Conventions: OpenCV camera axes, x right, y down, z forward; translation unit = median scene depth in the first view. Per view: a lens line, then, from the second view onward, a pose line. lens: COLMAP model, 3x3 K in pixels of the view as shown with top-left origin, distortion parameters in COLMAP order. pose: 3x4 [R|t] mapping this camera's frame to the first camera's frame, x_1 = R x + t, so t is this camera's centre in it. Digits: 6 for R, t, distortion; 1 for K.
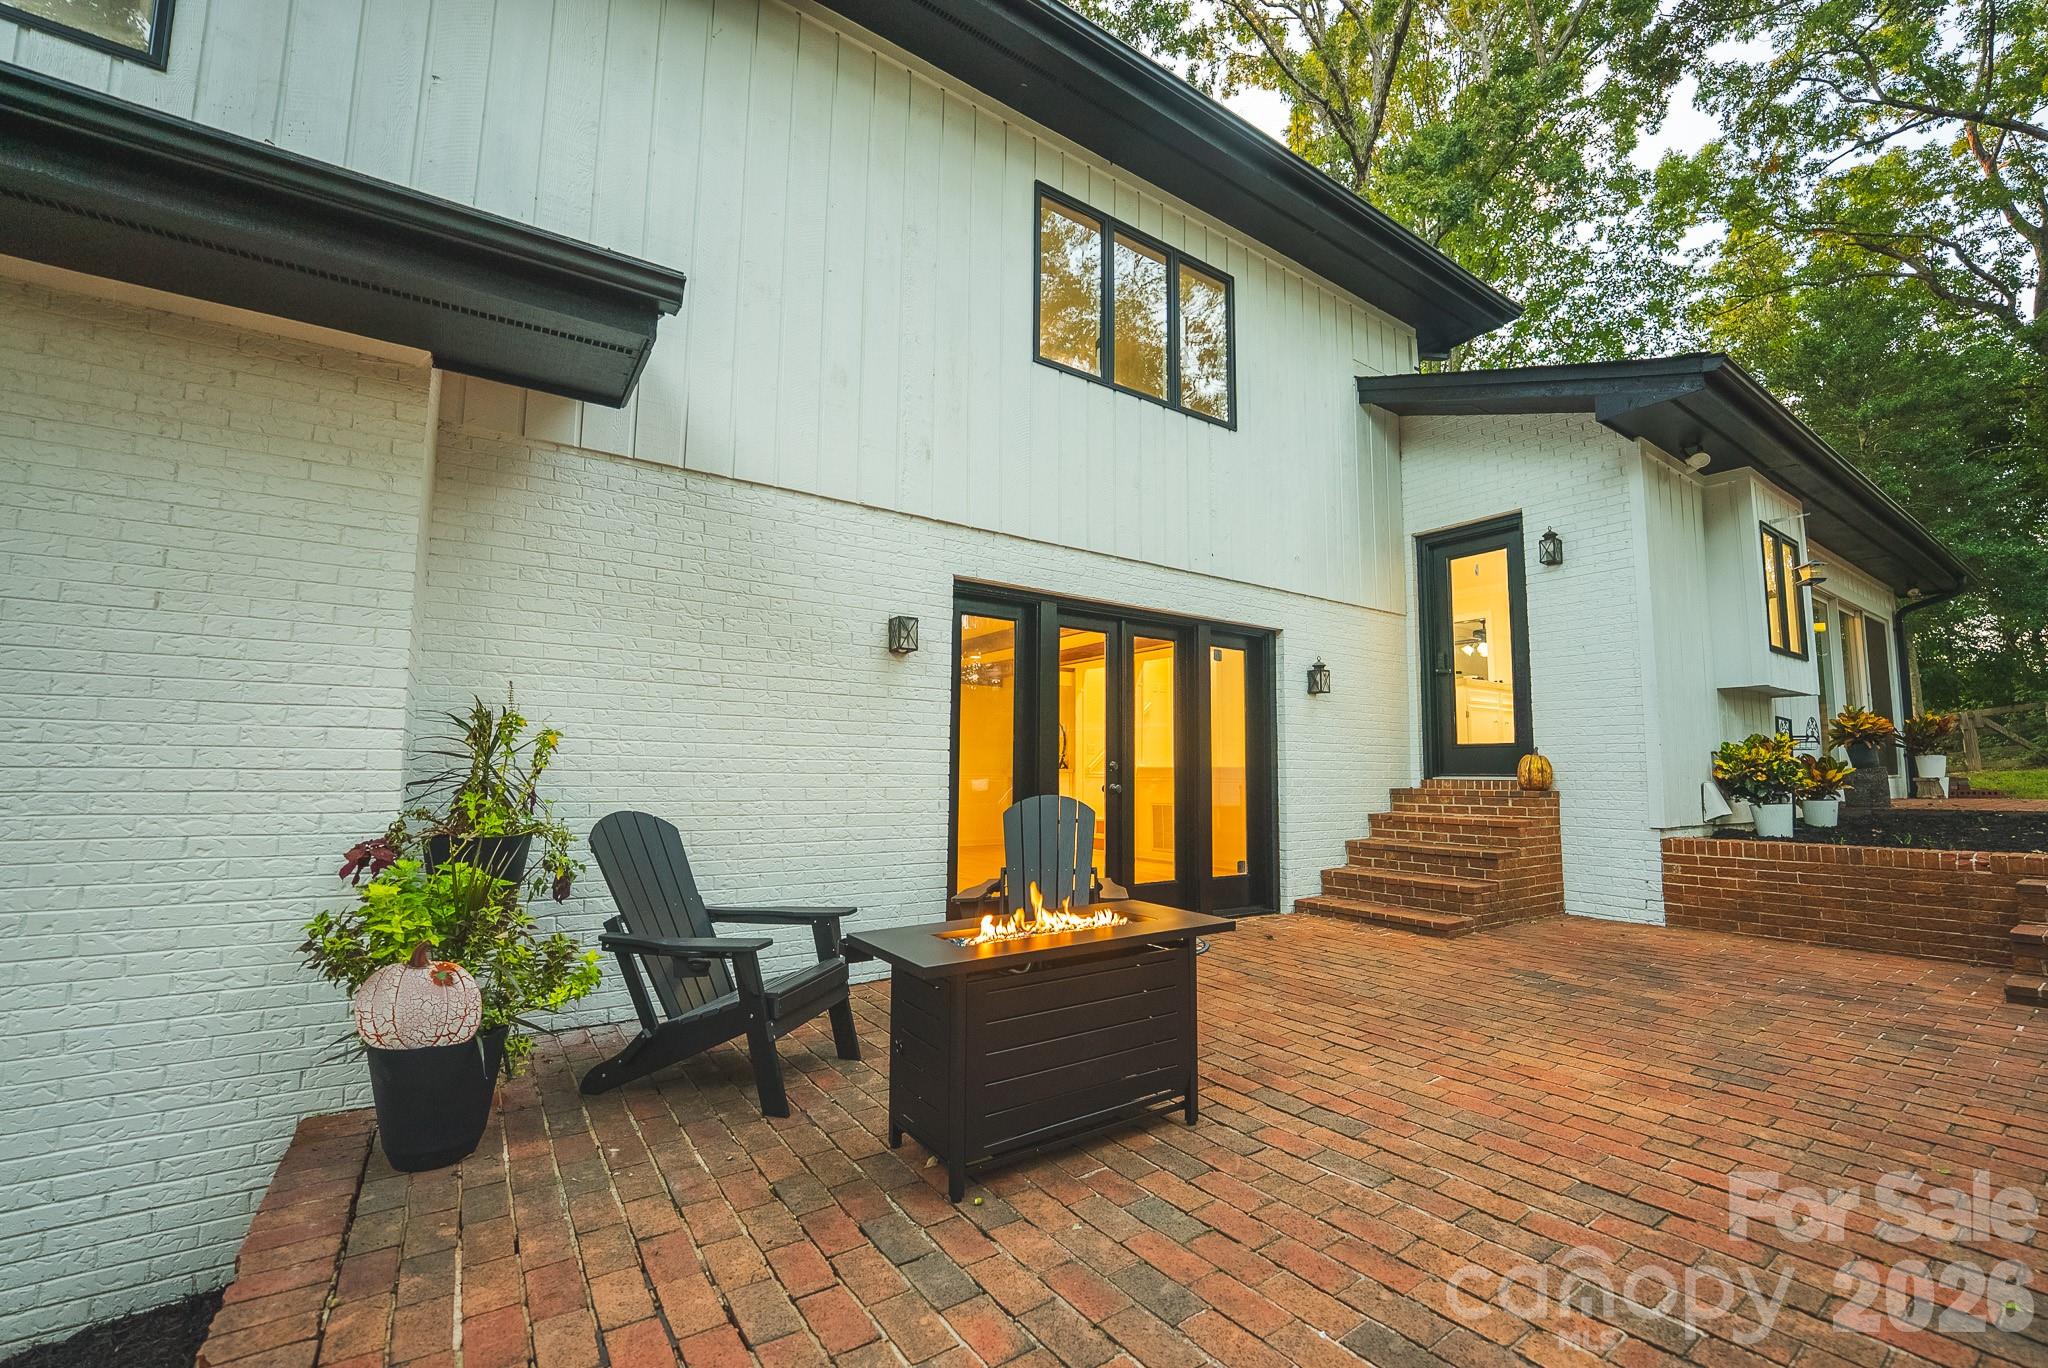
lens RADIAL K [[831.5, 0, 1024.0], [0, 831.5, 684.0], [0, 0, 1]] dist [-0.001735, -0.000184]
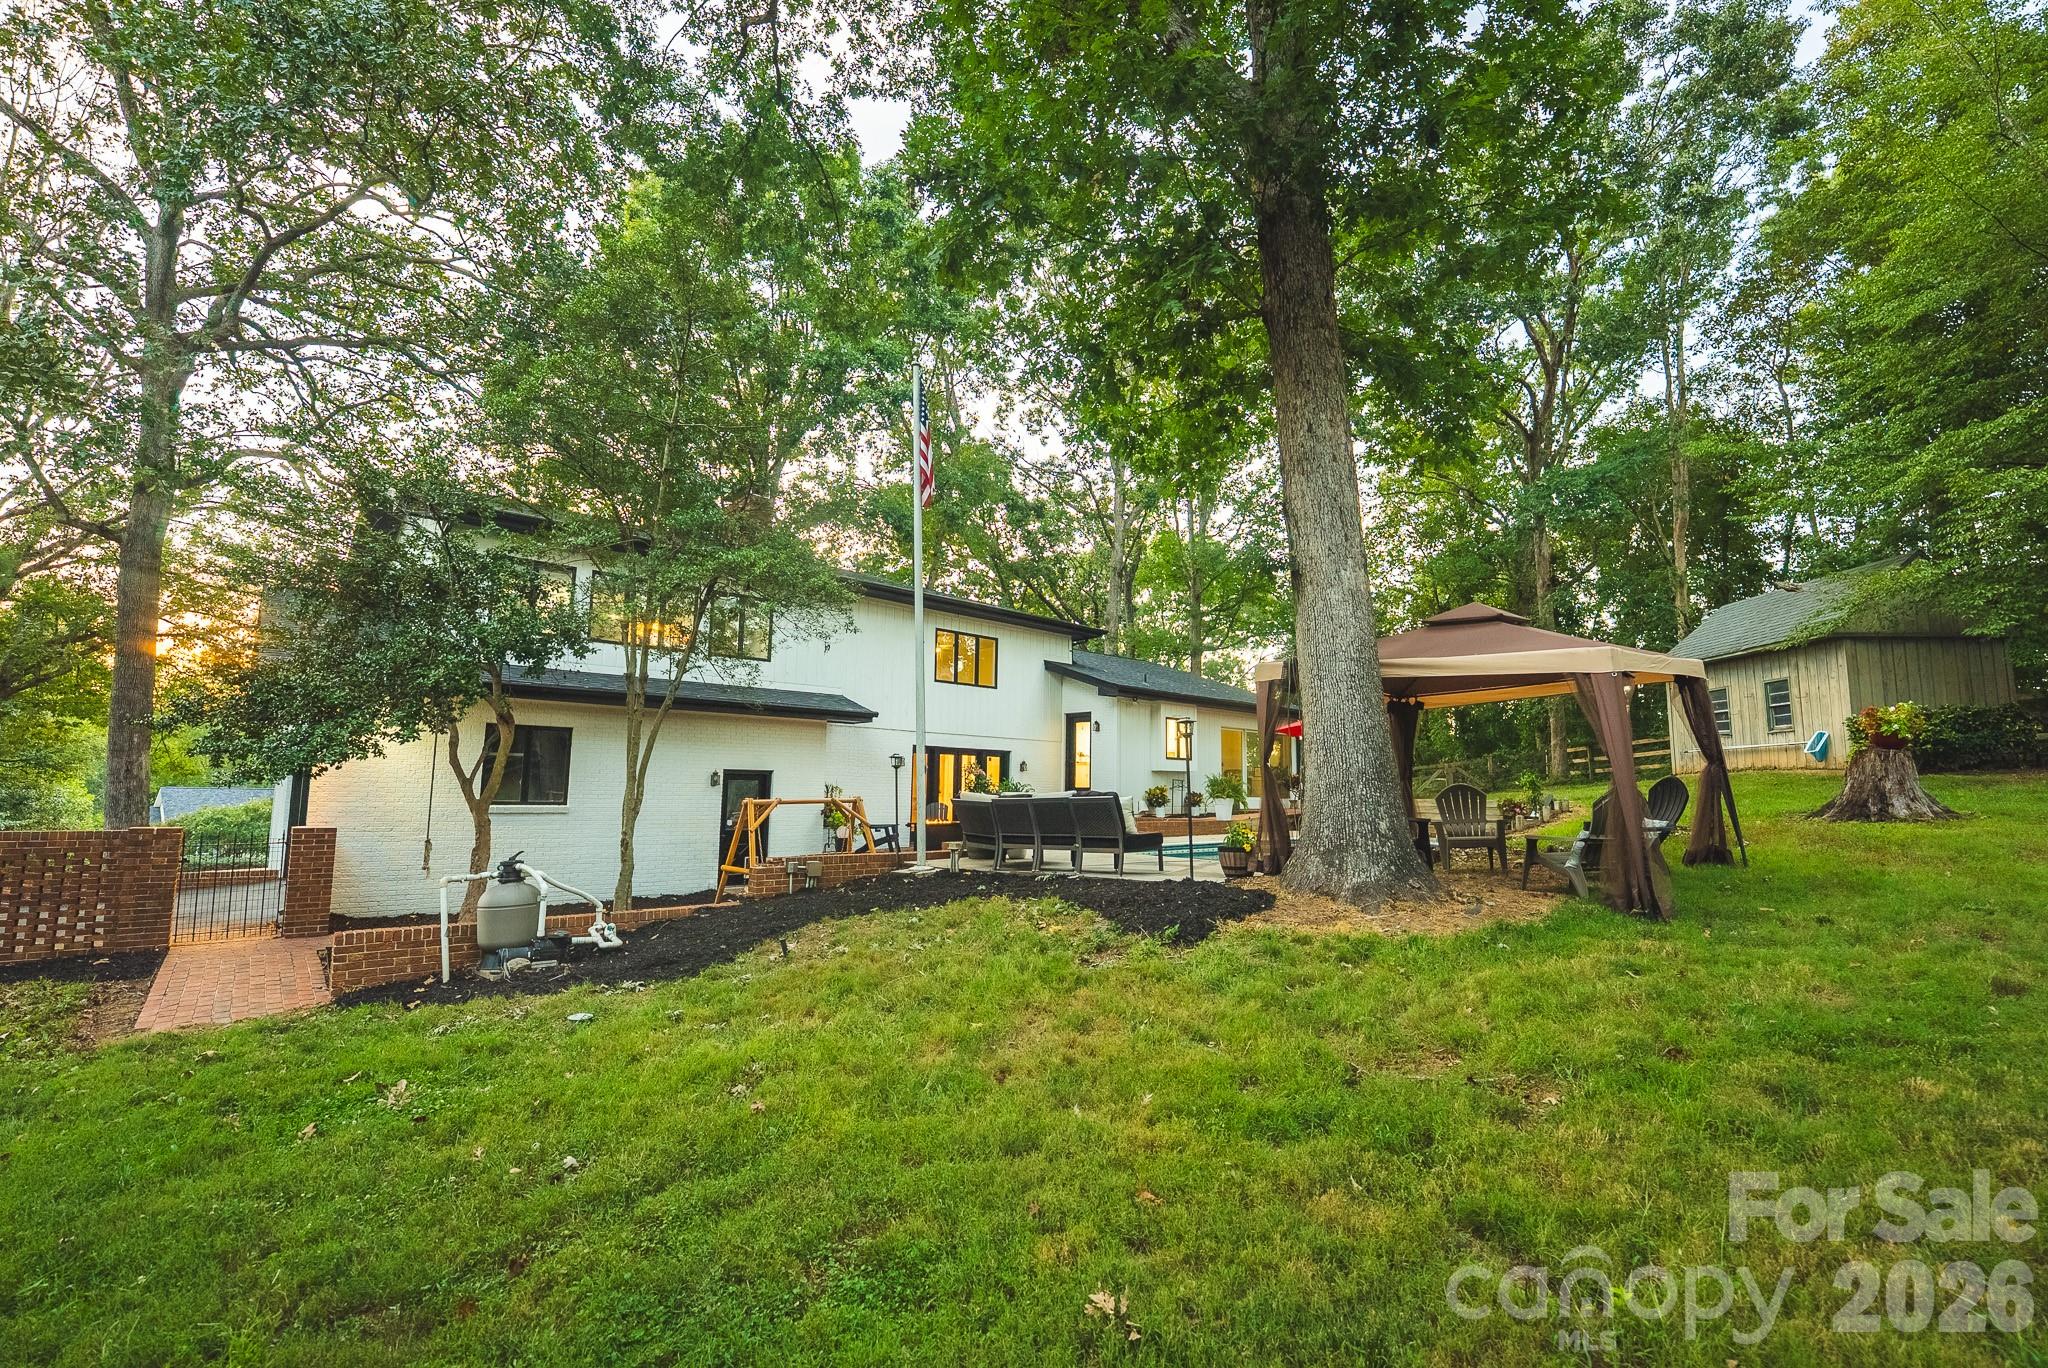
lens RADIAL K [[880.5, 0, 1024.0], [0, 880.5, 684.0], [0, 0, 1]] dist [-0.000078, -0.000021]
pose [[0.994197, 0.034774, 0.101799, 0.002311], [-0.037530, 0.998976, 0.025280, -0.427905], [-0.100816, -0.028953, 0.994484, -2.509410]]
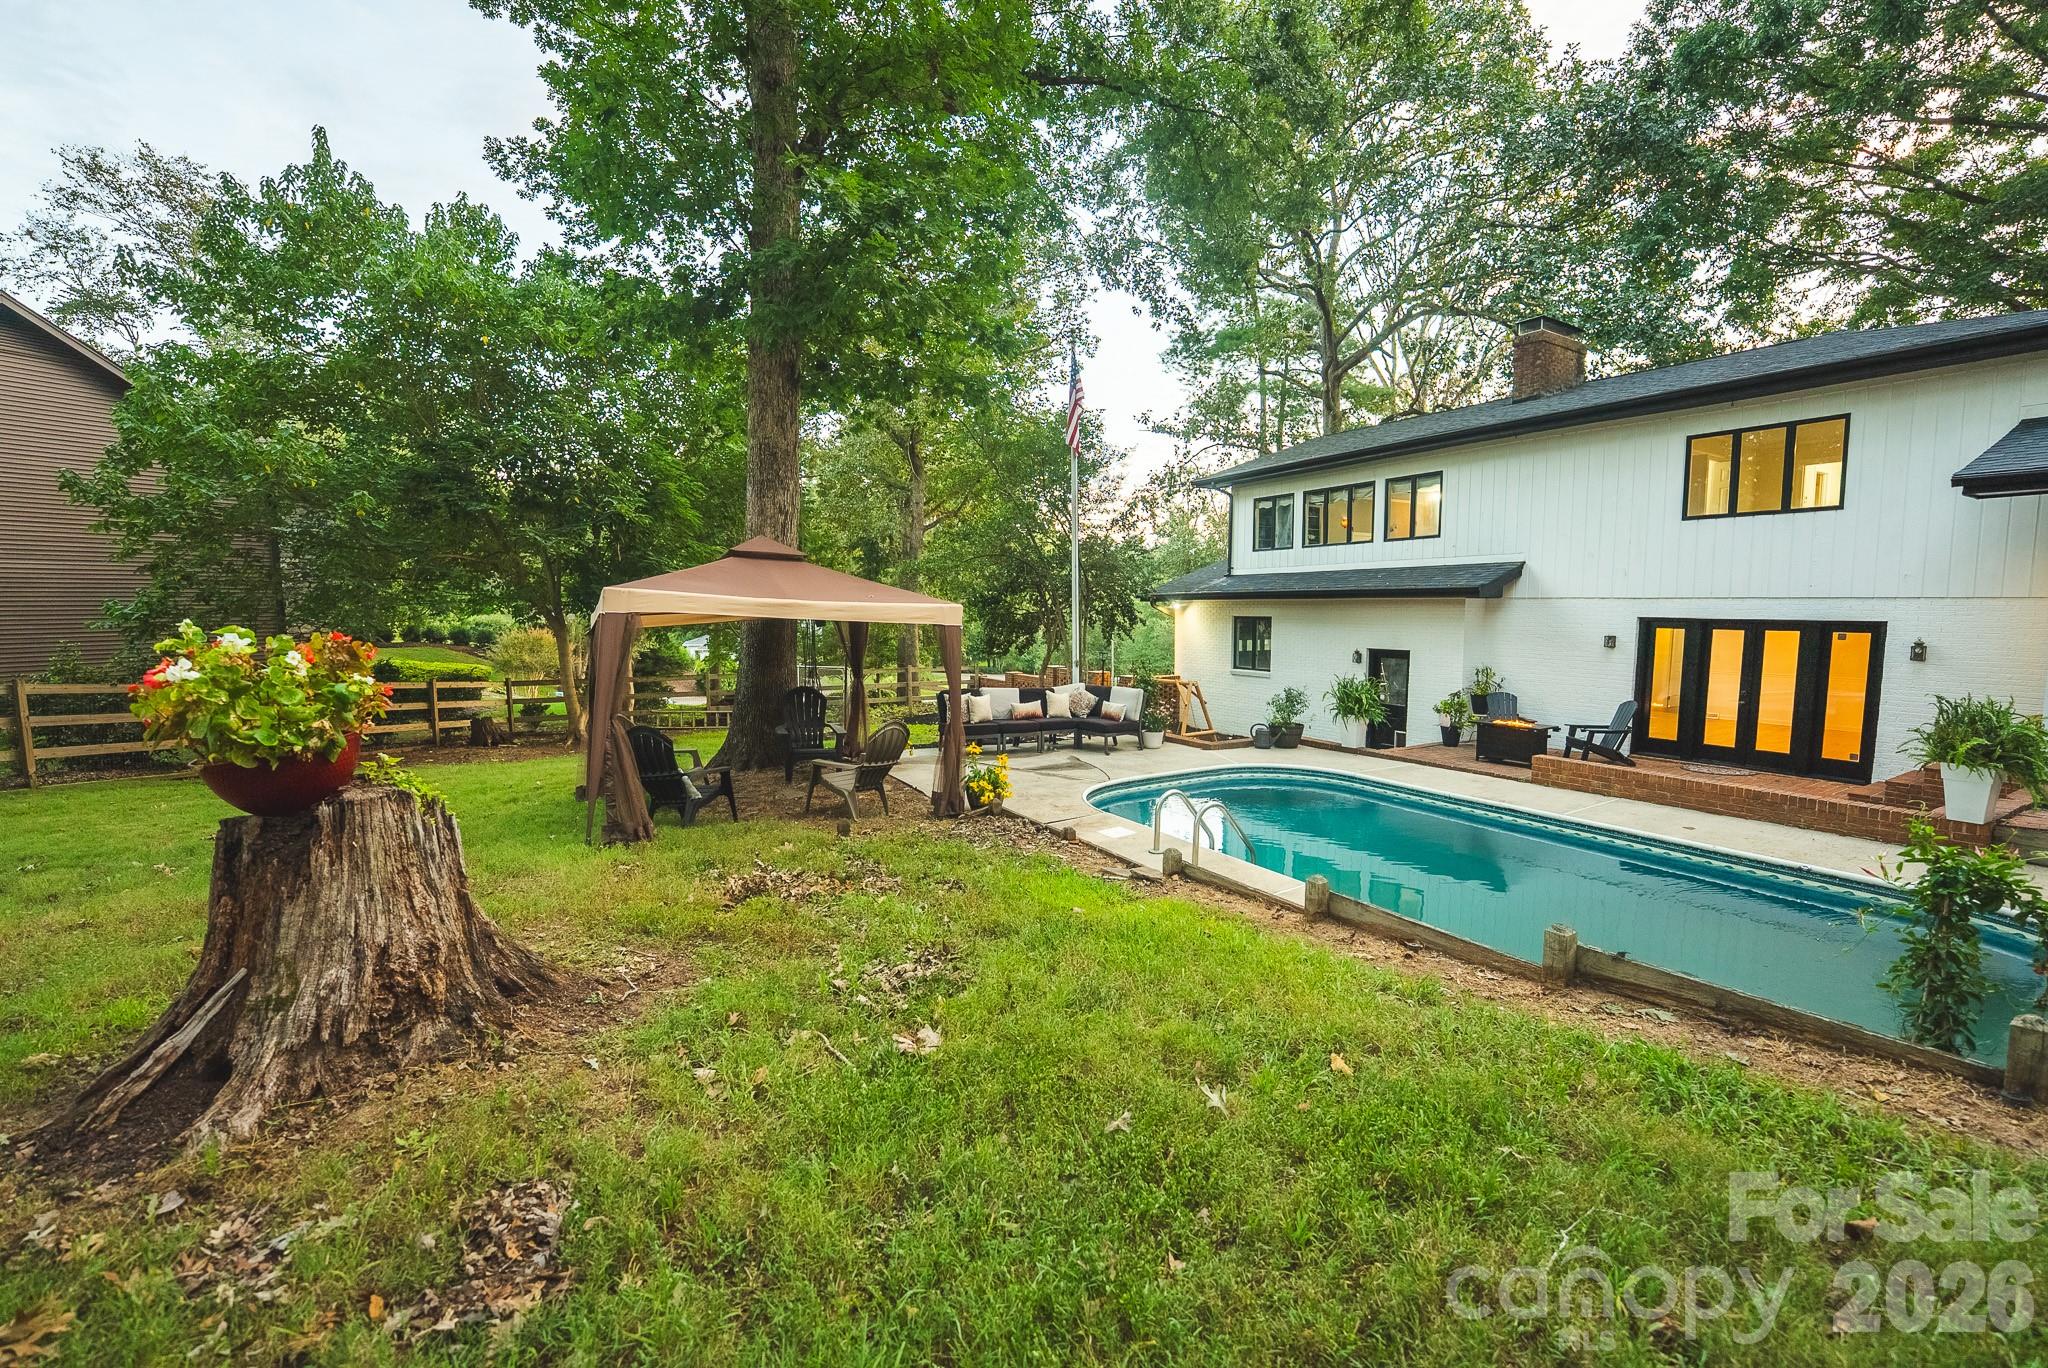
lens RADIAL K [[831.5, 0, 1024.0], [0, 831.5, 684.0], [0, 0, 1]] dist [-0.001735, -0.000184]
pose [[-0.067448, 0.079605, -0.994542, 2.205837], [0.108118, 0.991525, 0.072031, -0.263235], [0.991847, -0.102669, -0.075483, -0.629475]]
